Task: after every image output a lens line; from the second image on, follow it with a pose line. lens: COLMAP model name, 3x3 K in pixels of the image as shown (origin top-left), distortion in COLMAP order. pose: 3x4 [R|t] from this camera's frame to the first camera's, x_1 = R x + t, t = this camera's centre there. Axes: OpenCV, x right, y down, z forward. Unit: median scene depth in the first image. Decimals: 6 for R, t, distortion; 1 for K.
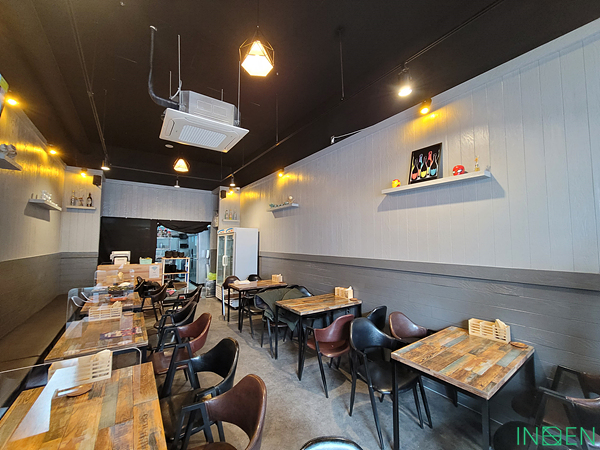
lens RADIAL K [[247.0, 0, 299.1], [0, 247.0, 226.0], [0, 0, 1]] dist [0.000417, 0.000260]
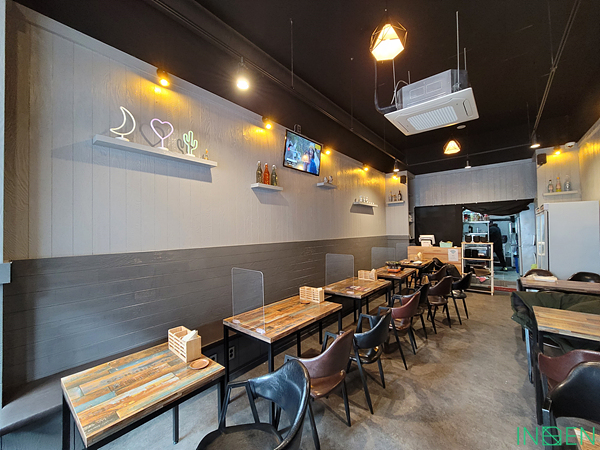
lens RADIAL K [[247.0, 0, 299.1], [0, 247.0, 226.0], [0, 0, 1]] dist [0.000417, 0.000260]
pose [[0.273837, -0.027245, -0.961390, 0.239642], [0.082006, 0.996620, -0.004885, 0.016099], [0.958274, -0.077502, 0.275146, 0.109889]]
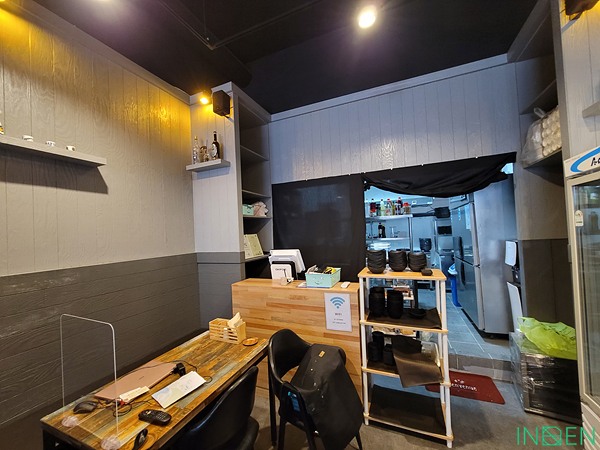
lens RADIAL K [[247.0, 0, 299.1], [0, 247.0, 226.0], [0, 0, 1]] dist [0.000417, 0.000260]
pose [[0.534108, -0.044803, -0.844228, -0.324895], [0.104880, 0.994392, 0.013580, 0.056192], [0.838886, -0.095796, 0.535811, 0.796817]]
